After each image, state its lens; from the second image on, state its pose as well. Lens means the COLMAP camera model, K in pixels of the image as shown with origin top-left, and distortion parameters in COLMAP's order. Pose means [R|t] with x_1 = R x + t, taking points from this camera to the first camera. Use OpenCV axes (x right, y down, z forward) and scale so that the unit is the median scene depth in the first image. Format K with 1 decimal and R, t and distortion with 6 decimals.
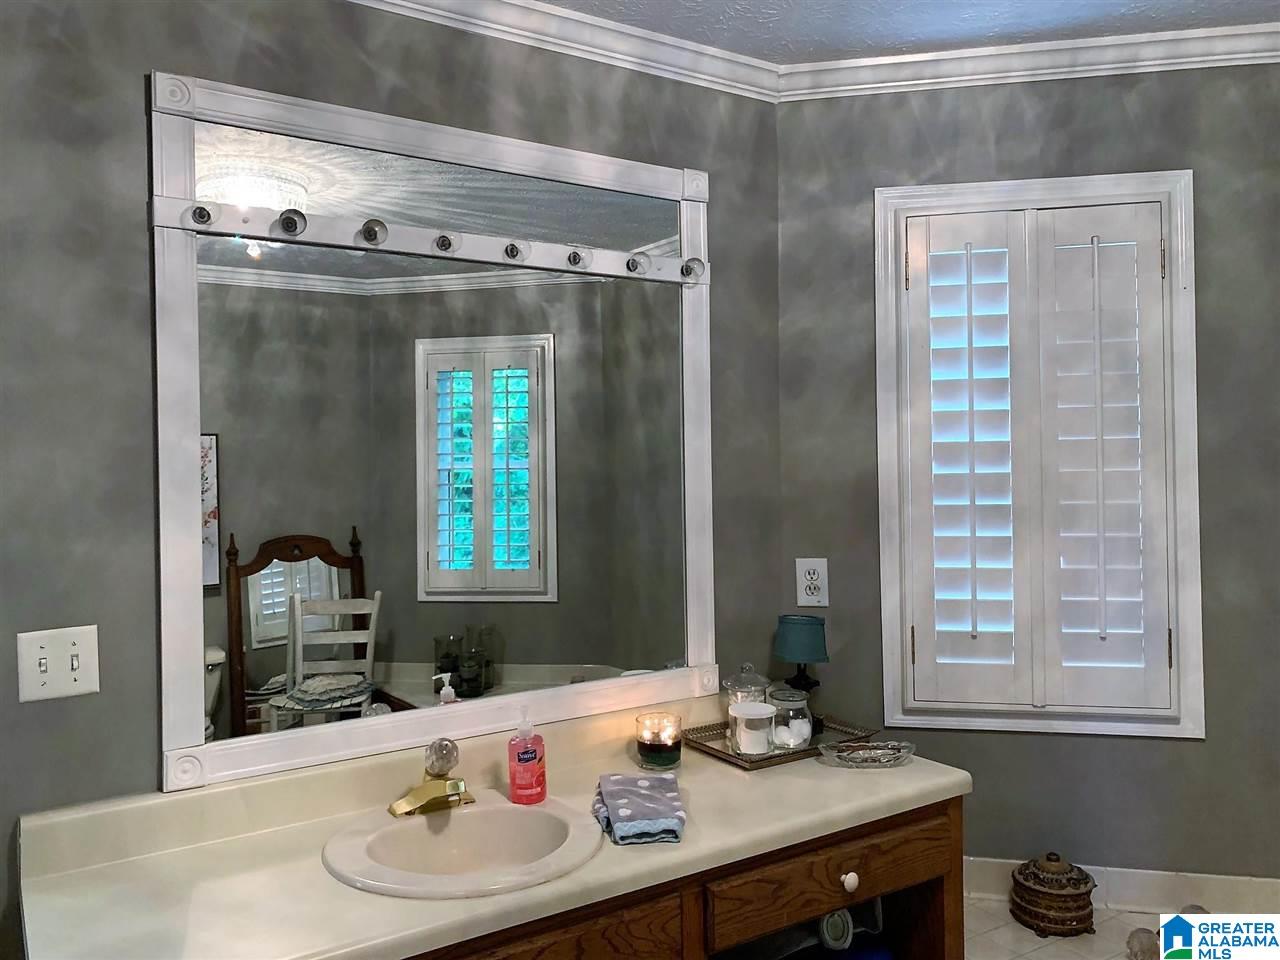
lens RADIAL K [[998.1, 0, 640.0], [0, 998.1, 480.0], [0, 0, 1]] dist [-0.007205, 0.003840]
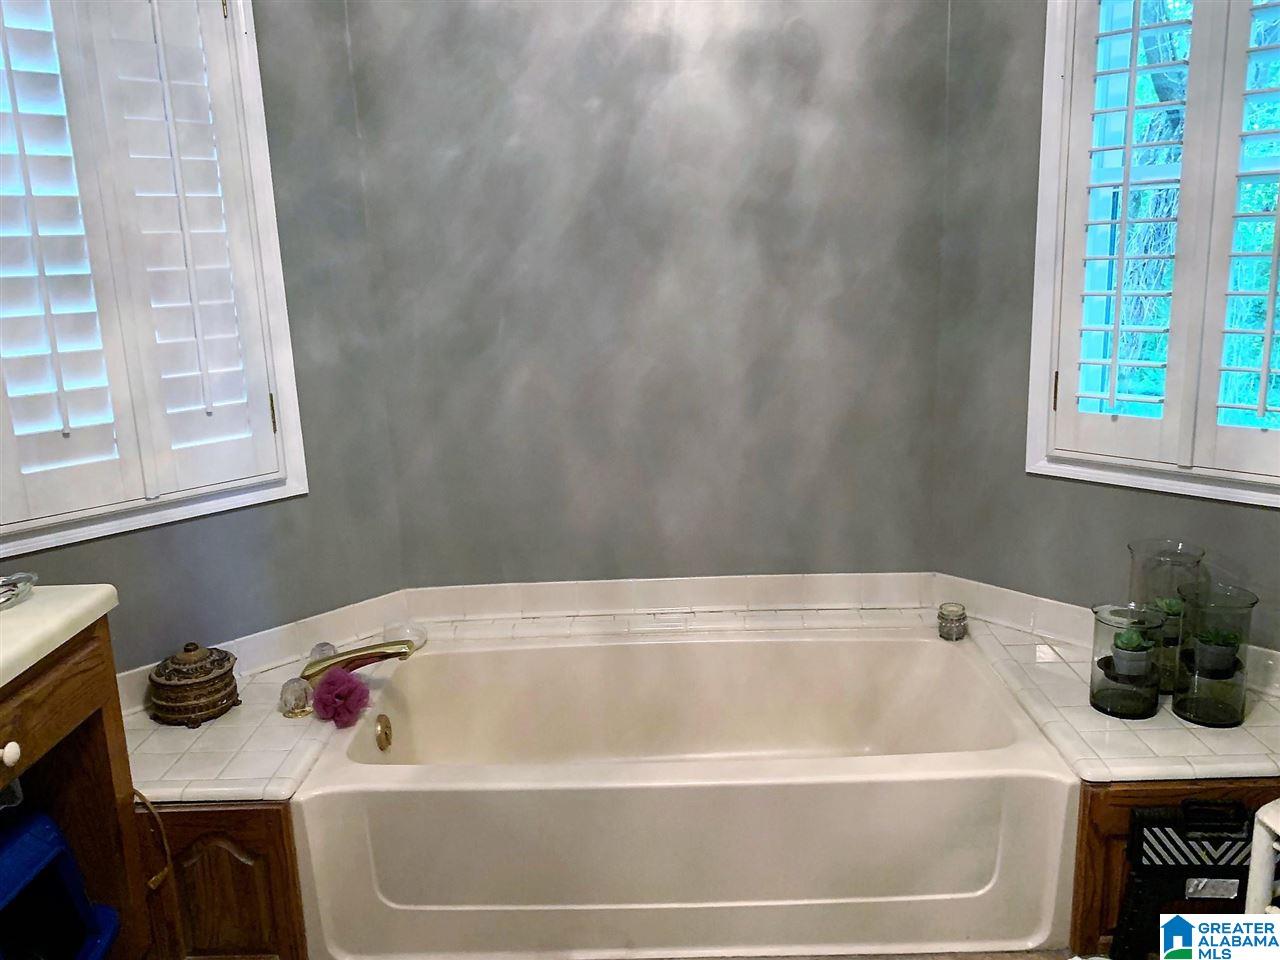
lens RADIAL K [[998.1, 0, 640.0], [0, 998.1, 480.0], [0, 0, 1]] dist [-0.007205, 0.003840]
pose [[0.526656, -0.198255, 0.826637, -0.119220], [0.024660, 0.975578, 0.218264, 0.023330], [-0.849721, -0.094565, 0.518683, 0.151846]]
